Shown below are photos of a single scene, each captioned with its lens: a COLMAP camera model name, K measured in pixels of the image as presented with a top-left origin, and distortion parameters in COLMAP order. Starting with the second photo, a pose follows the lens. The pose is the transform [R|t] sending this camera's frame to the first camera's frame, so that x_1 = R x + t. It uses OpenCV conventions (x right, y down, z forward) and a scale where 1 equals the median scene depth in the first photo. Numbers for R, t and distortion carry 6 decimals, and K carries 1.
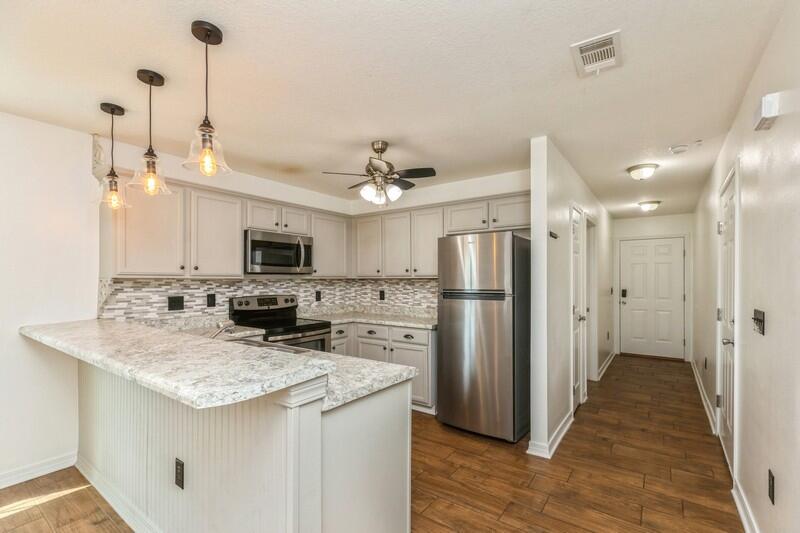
lens RADIAL K [[359.1, 0, 403.1], [0, 359.1, 280.9], [0, 0, 1]] dist [0.003694, 0.000424]
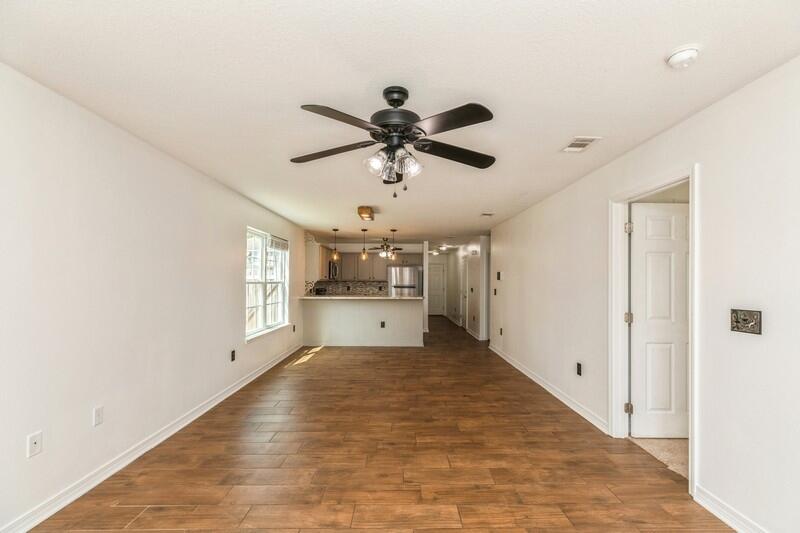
lens RADIAL K [[358.0, 0, 406.1], [0, 358.0, 280.3], [0, 0, 1]] dist [0.005114, 0.000158]
pose [[0.797676, 0.006874, 0.603047, -1.403005], [-0.002252, 0.999962, -0.008420, 0.009212], [-0.603082, 0.005358, 0.797661, -1.242606]]
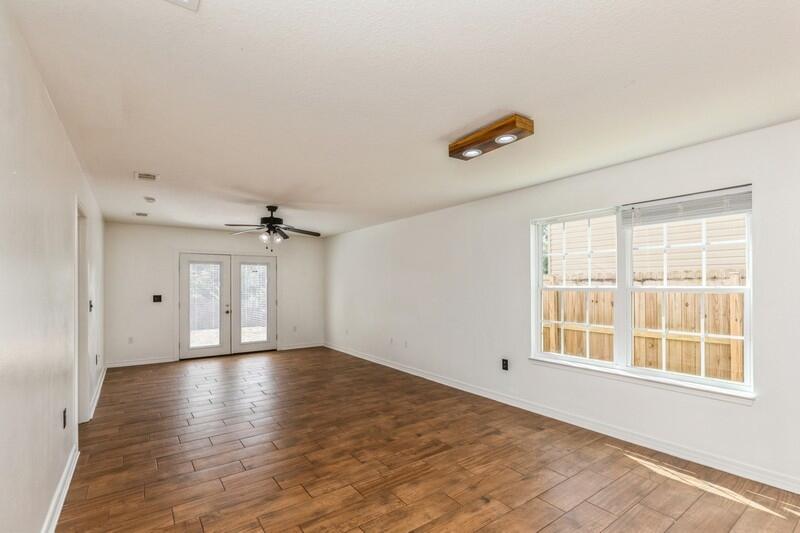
lens RADIAL K [[369.6, 0, 400.9], [0, 369.6, 284.7], [0, 0, 1]] dist [-0.003206, -0.000438]
pose [[-0.311788, -0.001179, -0.950151, 0.061990], [-0.003338, 0.999994, -0.000146, -0.002217], [0.950146, 0.003126, -0.311791, 0.086340]]
